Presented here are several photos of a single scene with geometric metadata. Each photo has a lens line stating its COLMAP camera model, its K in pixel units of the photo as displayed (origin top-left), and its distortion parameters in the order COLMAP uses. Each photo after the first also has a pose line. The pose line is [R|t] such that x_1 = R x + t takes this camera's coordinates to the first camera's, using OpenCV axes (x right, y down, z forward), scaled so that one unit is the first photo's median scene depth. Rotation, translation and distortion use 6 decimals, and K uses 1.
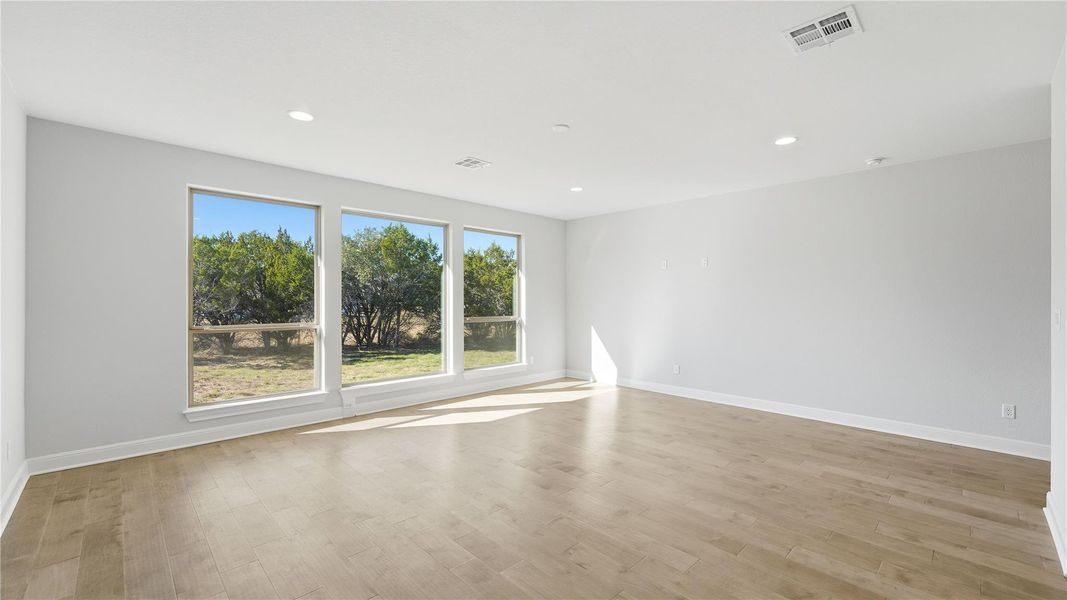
lens RADIAL K [[432.9, 0, 533.5], [0, 432.9, 300.0], [0, 0, 1]] dist [0.000559, 0.000205]
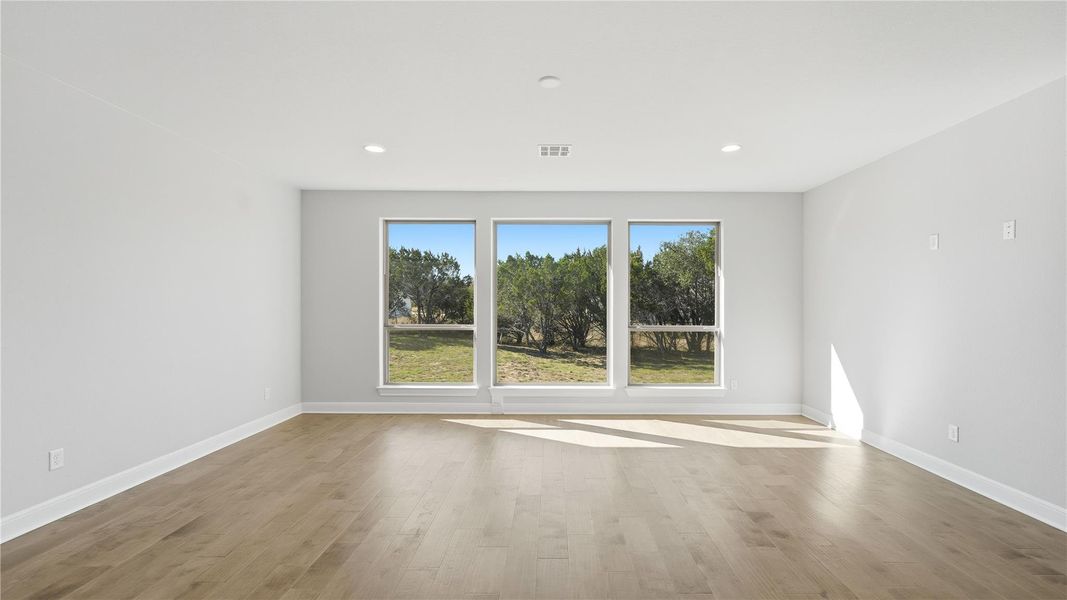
lens RADIAL K [[428.5, 0, 528.7], [0, 428.5, 302.1], [0, 0, 1]] dist [-0.001281, 0.000092]
pose [[0.716593, -0.007866, -0.697447, 0.265444], [-0.001758, 0.999913, -0.013083, 0.004561], [0.697489, 0.010601, 0.716517, 0.206654]]
